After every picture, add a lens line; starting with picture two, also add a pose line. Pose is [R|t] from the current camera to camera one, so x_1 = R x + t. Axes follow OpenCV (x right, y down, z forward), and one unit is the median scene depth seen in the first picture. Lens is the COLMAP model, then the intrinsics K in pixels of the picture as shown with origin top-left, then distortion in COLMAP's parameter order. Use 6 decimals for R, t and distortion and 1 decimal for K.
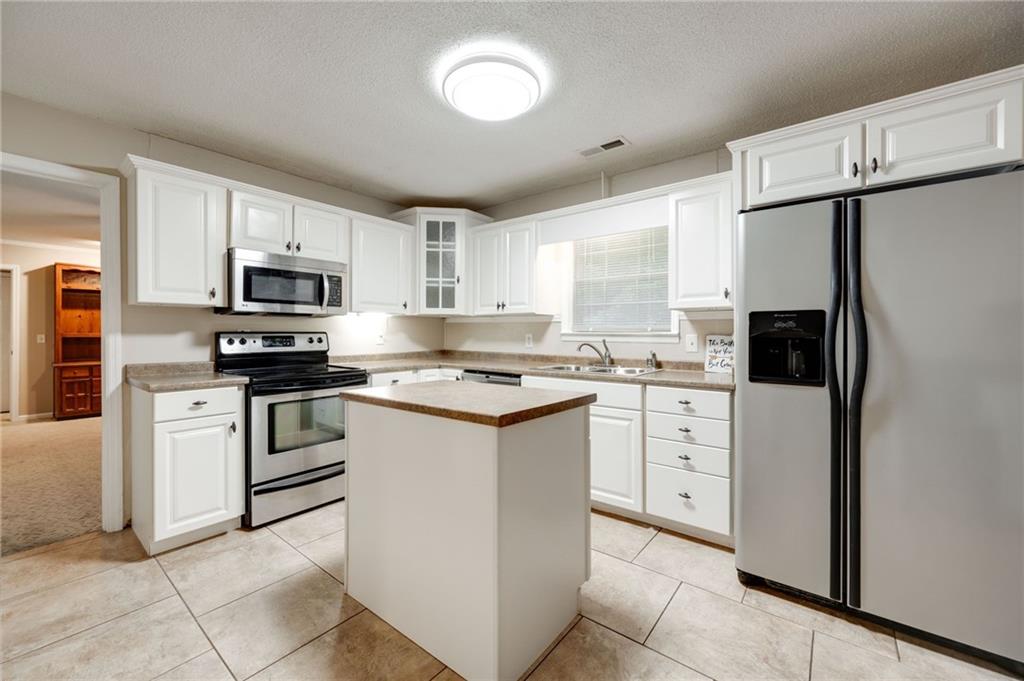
lens RADIAL K [[403.3, 0, 513.2], [0, 403.3, 332.7], [0, 0, 1]] dist [0.000660, -0.000640]
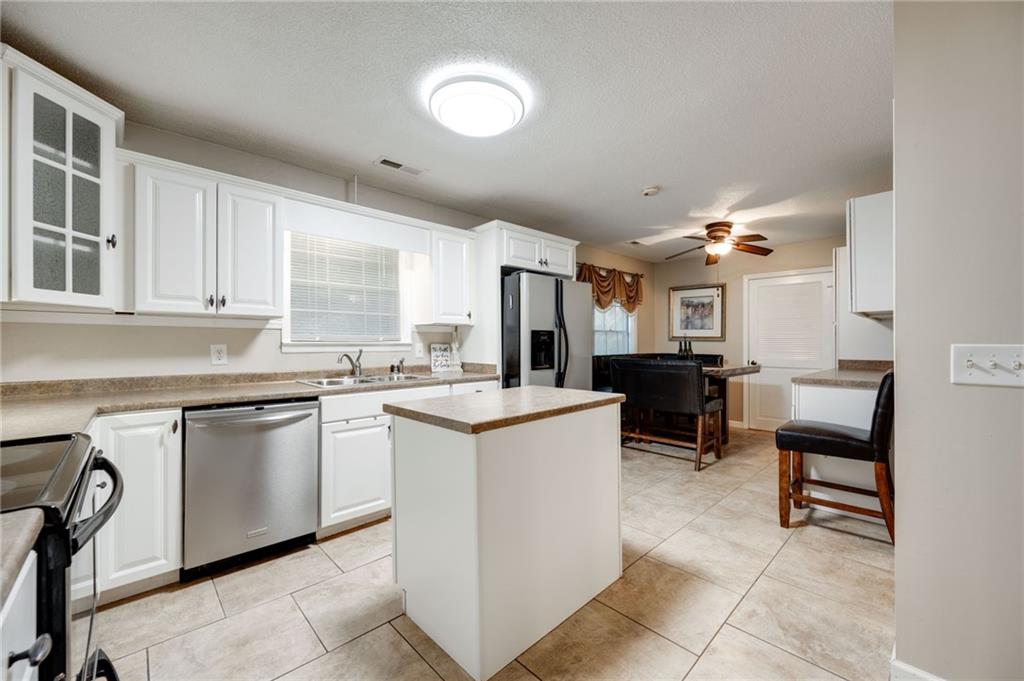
lens RADIAL K [[403.3, 0, 512.6], [0, 403.3, 340.3], [0, 0, 1]] dist [0.000660, -0.000640]
pose [[0.147990, 0.002116, 0.988987, -0.633868], [0.001896, 0.999995, -0.002424, -0.002162], [-0.988987, 0.002234, 0.147986, 0.451440]]
